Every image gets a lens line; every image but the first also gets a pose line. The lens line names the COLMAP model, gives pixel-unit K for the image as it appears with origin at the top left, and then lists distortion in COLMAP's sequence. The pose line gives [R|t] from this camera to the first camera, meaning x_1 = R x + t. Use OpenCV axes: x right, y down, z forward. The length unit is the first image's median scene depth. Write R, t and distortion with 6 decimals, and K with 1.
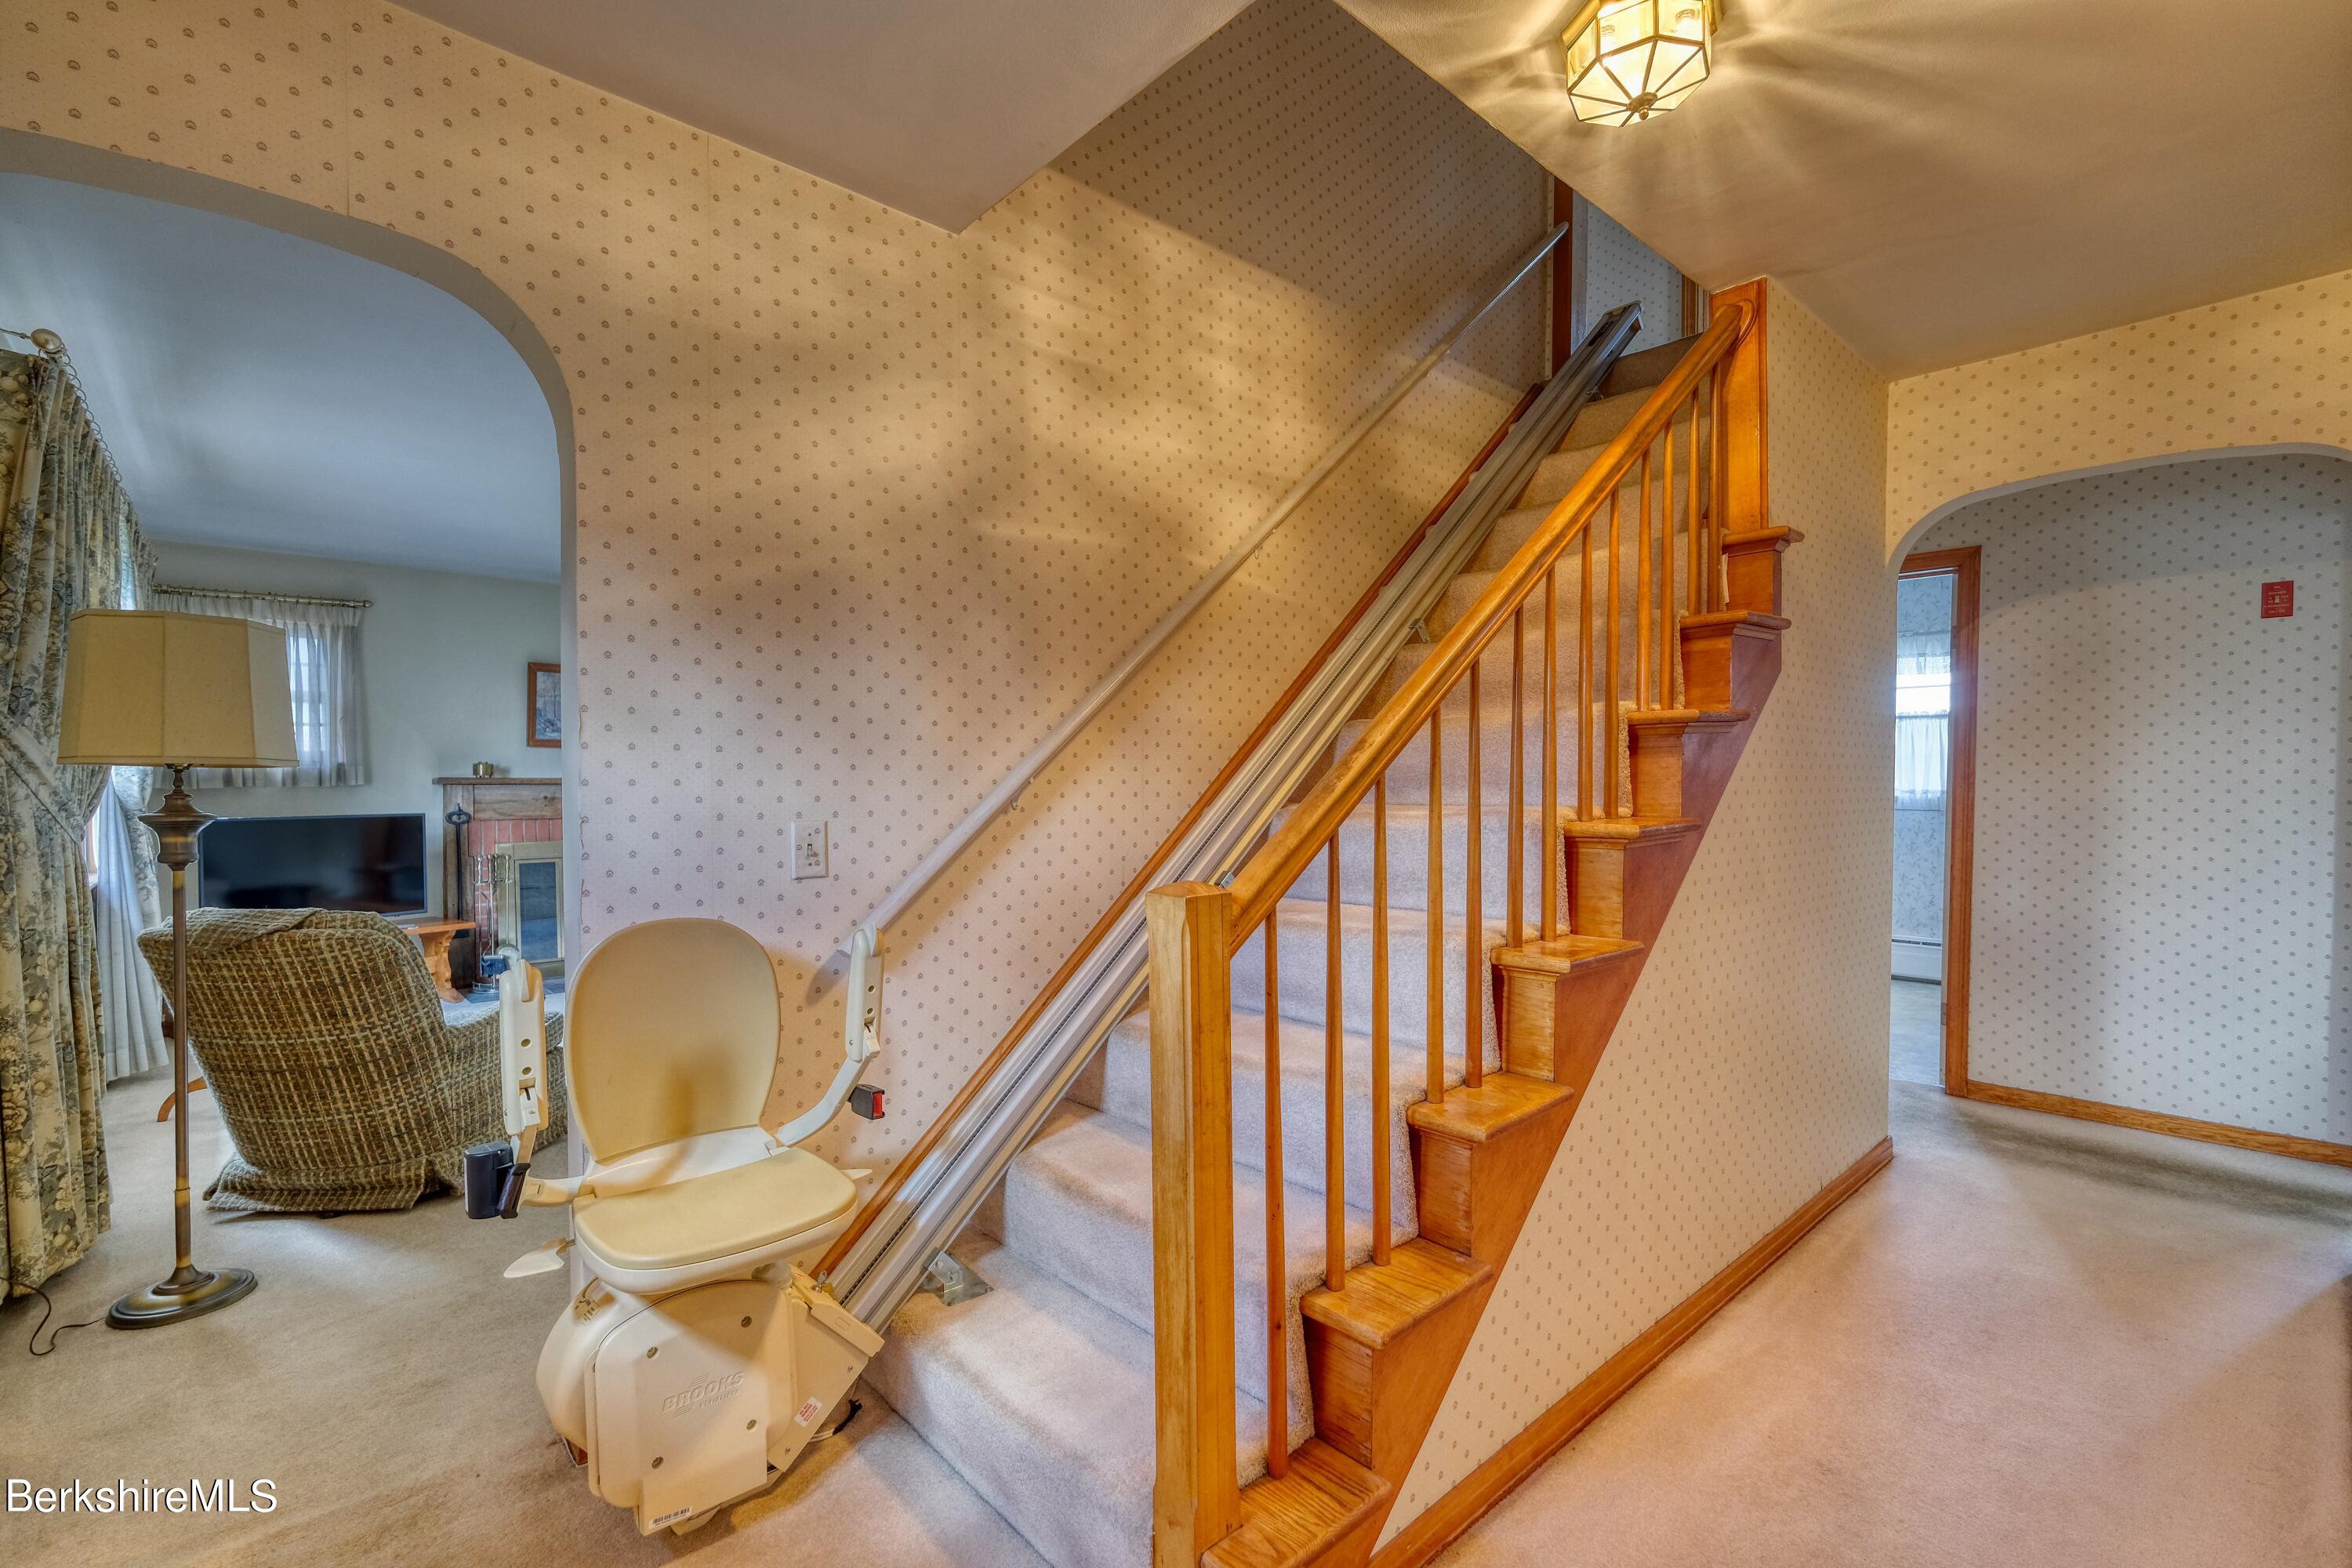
lens RADIAL K [[1029.9, 0, 1175.9], [0, 1029.9, 798.8], [0, 0, 1]] dist [0.001270, 0.000618]
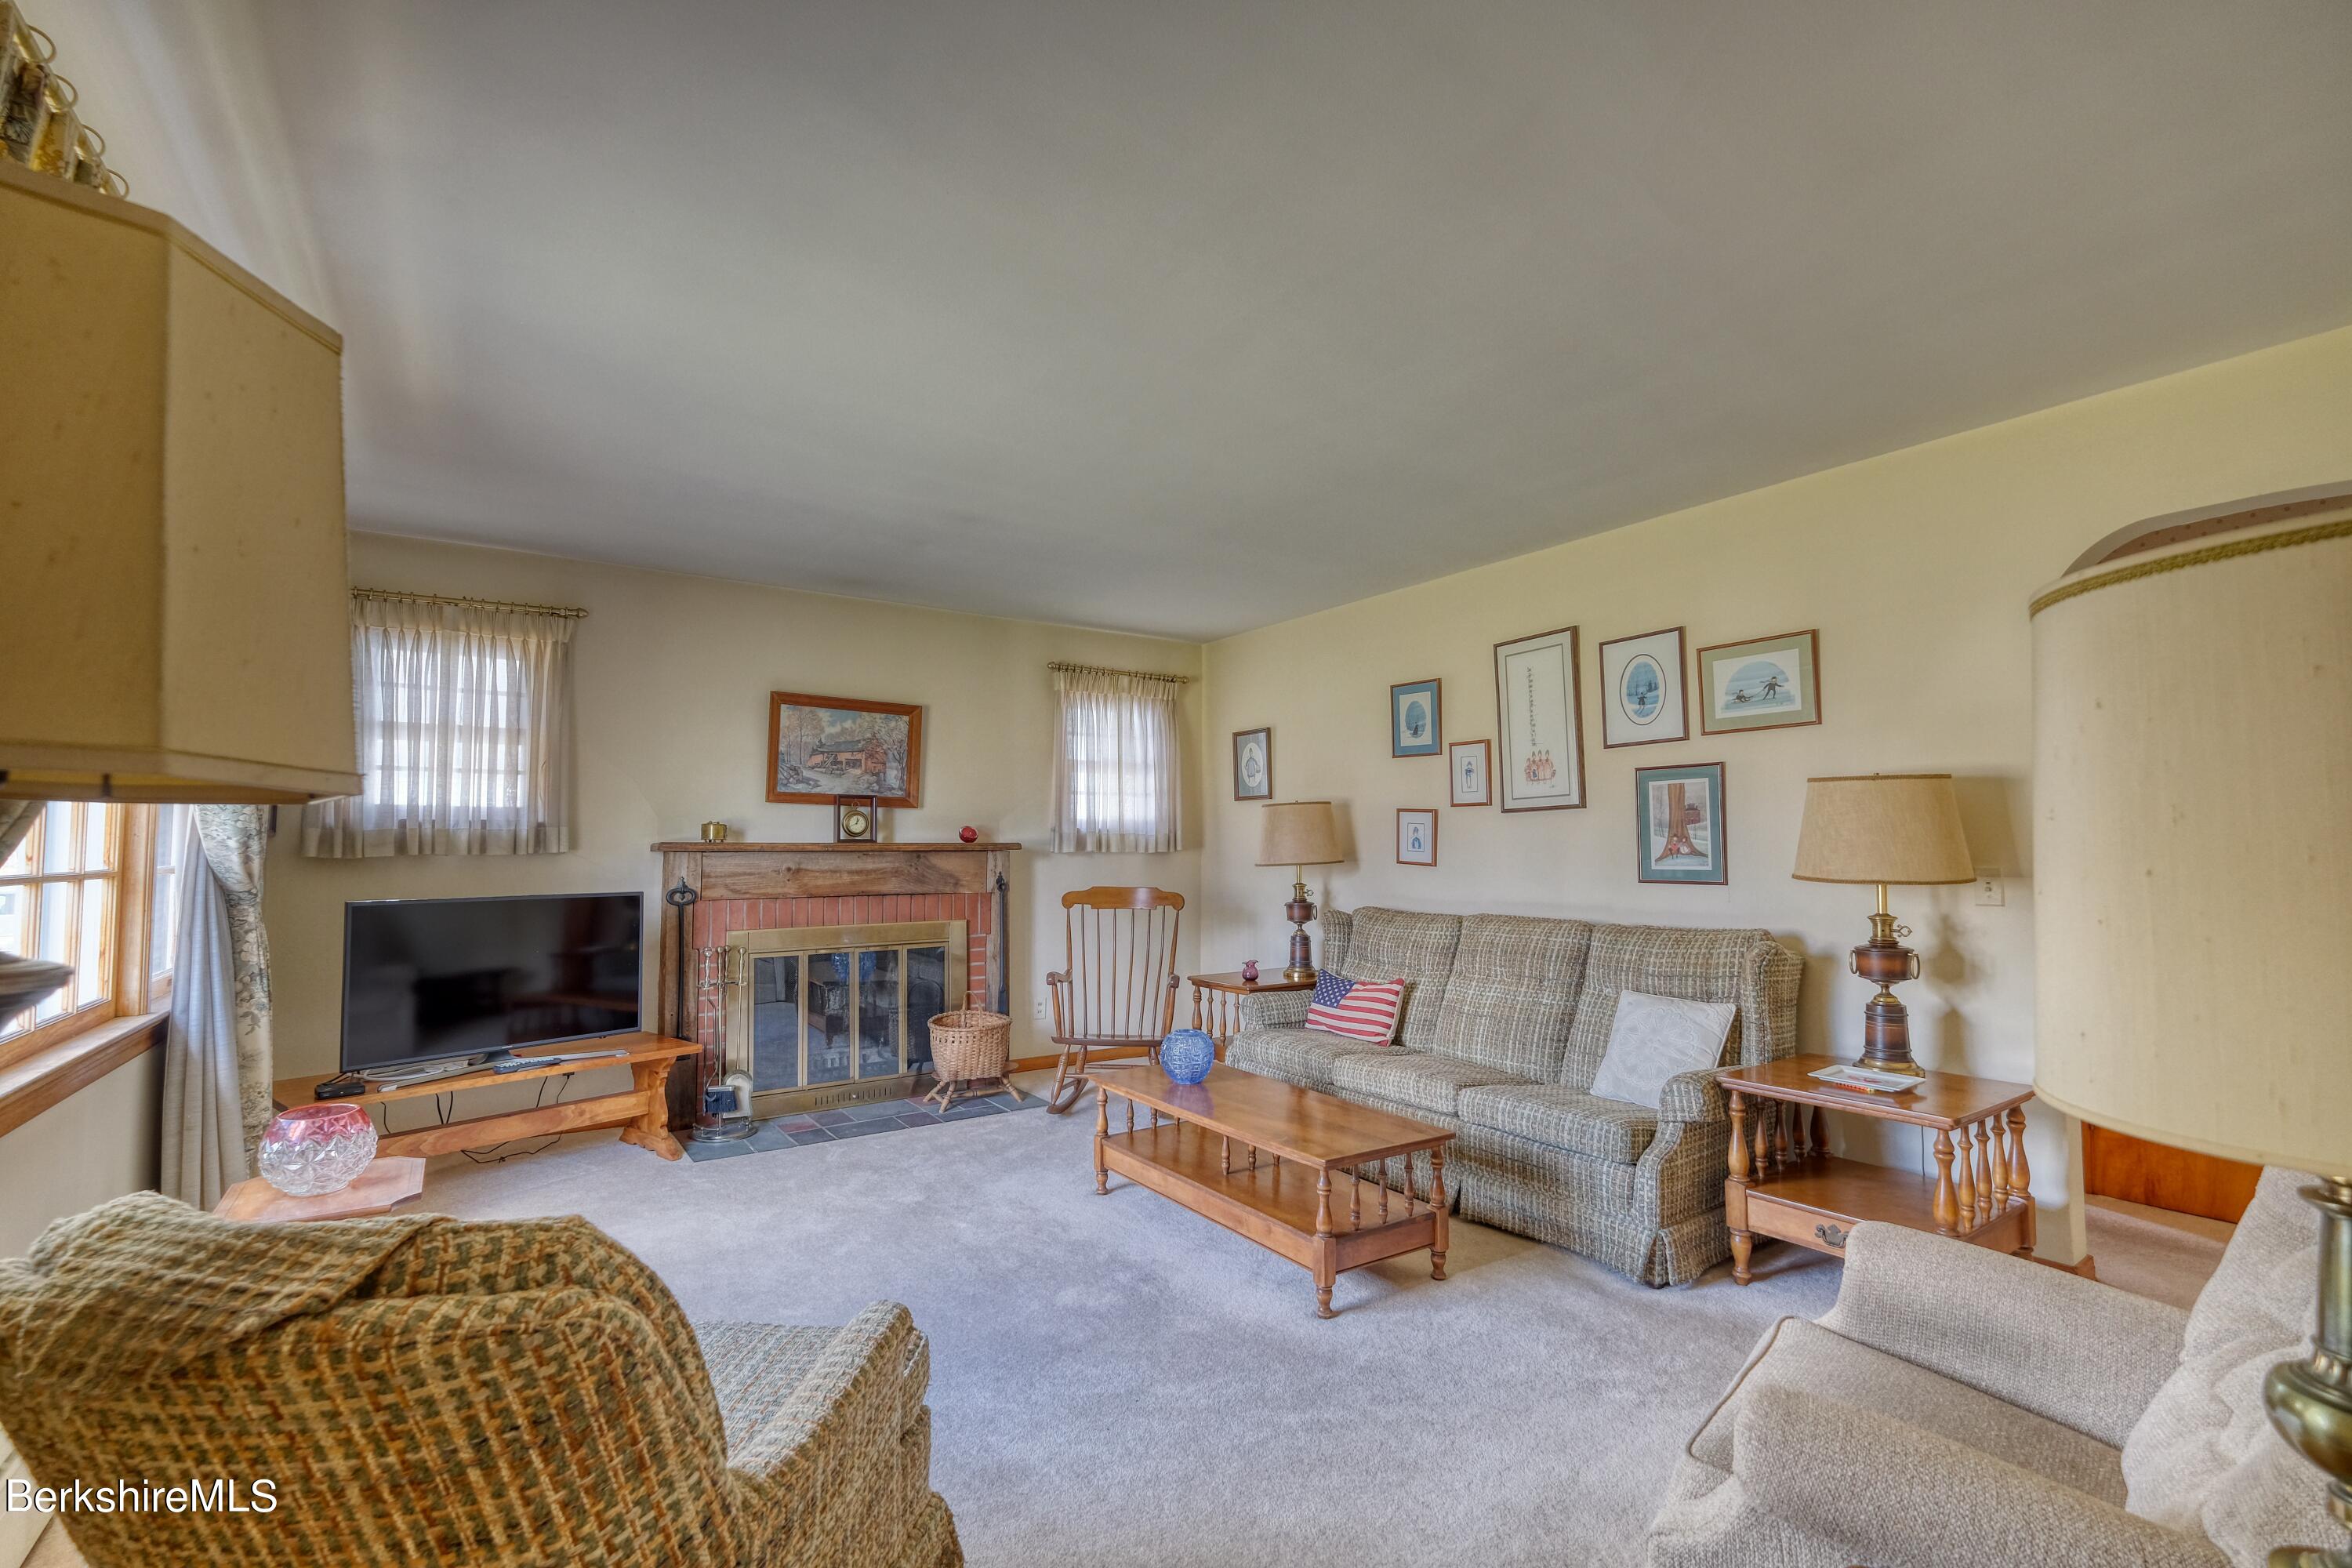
lens RADIAL K [[1029.9, 0, 1175.9], [0, 1029.9, 798.8], [0, 0, 1]] dist [0.001270, 0.000618]
pose [[0.990831, -0.006738, -0.134942, -0.266263], [-0.002015, 0.997908, -0.064622, -0.005200], [0.135095, 0.064301, 0.988744, 0.339421]]
